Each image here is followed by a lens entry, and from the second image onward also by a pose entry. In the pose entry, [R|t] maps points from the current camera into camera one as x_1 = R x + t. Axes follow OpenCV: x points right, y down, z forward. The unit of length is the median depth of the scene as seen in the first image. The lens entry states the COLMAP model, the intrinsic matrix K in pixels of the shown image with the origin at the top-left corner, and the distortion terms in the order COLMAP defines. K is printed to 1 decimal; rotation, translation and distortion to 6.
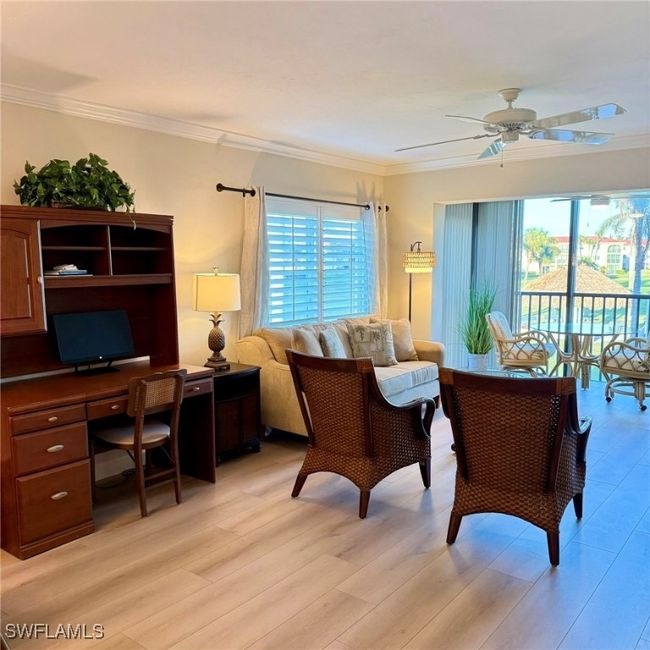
lens RADIAL K [[600.4, 0, 327.8], [0, 600.4, 333.5], [0, 0, 1]] dist [0.037069, 0.000000]
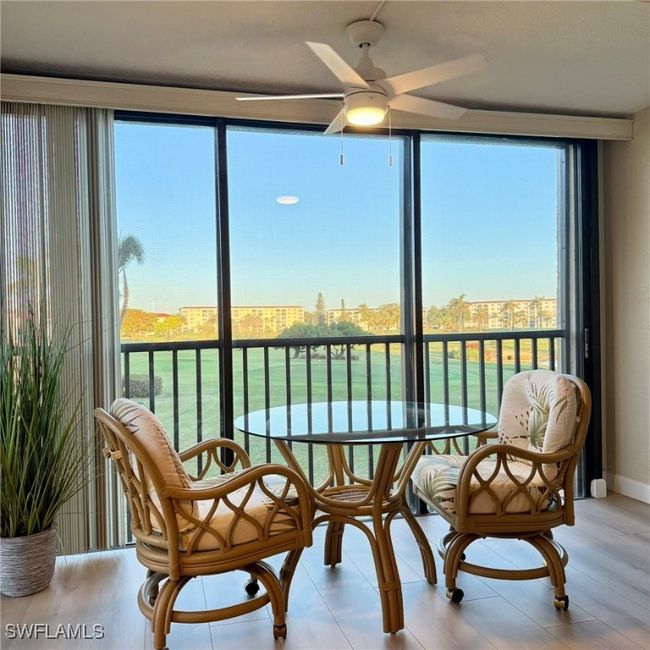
lens RADIAL K [[600.4, 0, 322.7], [0, 600.4, 326.4], [0, 0, 1]] dist [0.037069, 0.000000]
pose [[0.602558, -0.016885, 0.797896, 0.129436], [0.118611, 0.990568, -0.068611, -0.058971], [-0.789212, 0.135981, 0.598877, 1.036227]]
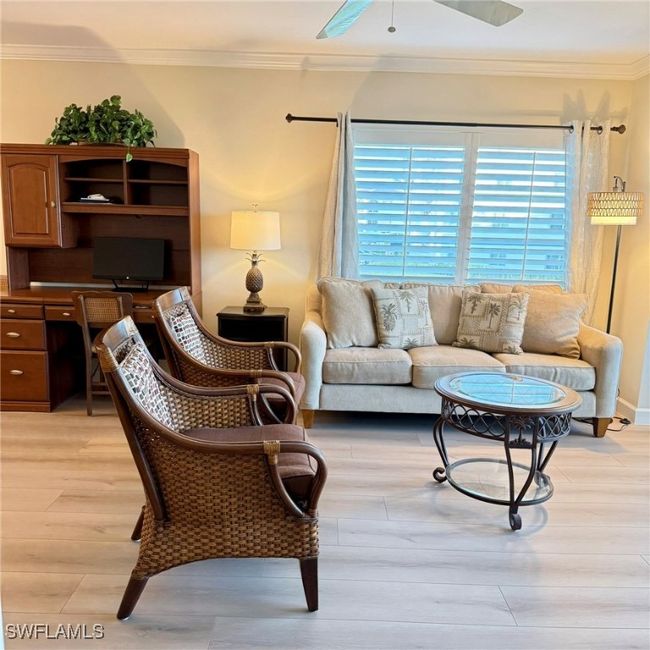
lens RADIAL K [[600.4, 0, 319.6], [0, 600.4, 335.7], [0, 0, 1]] dist [0.037069, 0.000000]
pose [[0.620681, 0.173451, -0.764637, 0.584890], [-0.128685, 0.984535, 0.118874, -0.027552], [0.773431, 0.024615, 0.633403, 0.431570]]
